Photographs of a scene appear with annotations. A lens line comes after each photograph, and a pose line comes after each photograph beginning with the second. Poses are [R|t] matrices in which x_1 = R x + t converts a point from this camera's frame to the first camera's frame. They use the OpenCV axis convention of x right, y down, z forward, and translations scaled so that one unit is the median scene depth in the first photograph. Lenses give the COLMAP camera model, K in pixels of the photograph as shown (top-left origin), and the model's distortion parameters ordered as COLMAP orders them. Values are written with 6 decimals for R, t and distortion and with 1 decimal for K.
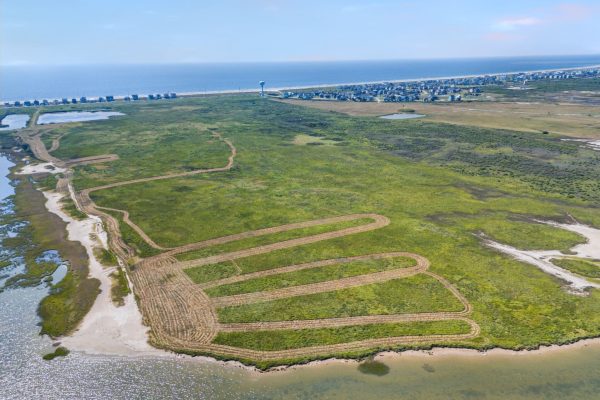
lens RADIAL K [[444.7, 0, 302.8], [0, 444.7, 202.6], [0, 0, 1]] dist [0.048704, -0.033261]
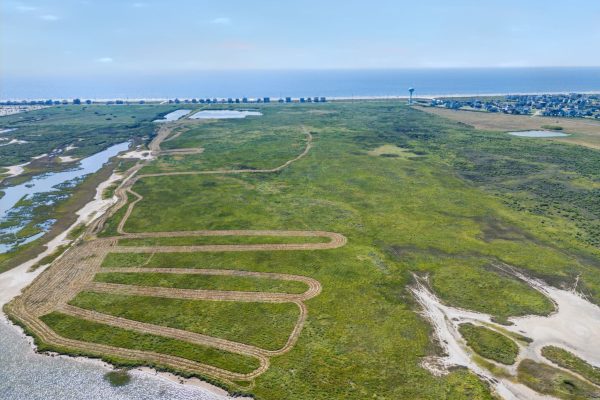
lens RADIAL K [[444.7, 0, 301.9], [0, 444.7, 197.0], [0, 0, 1]] dist [0.048704, -0.033261]
pose [[0.908585, 0.129409, -0.397147, 0.476605], [-0.138210, 0.990381, 0.006517, -0.049397], [0.394171, 0.048969, 0.917732, 0.125082]]
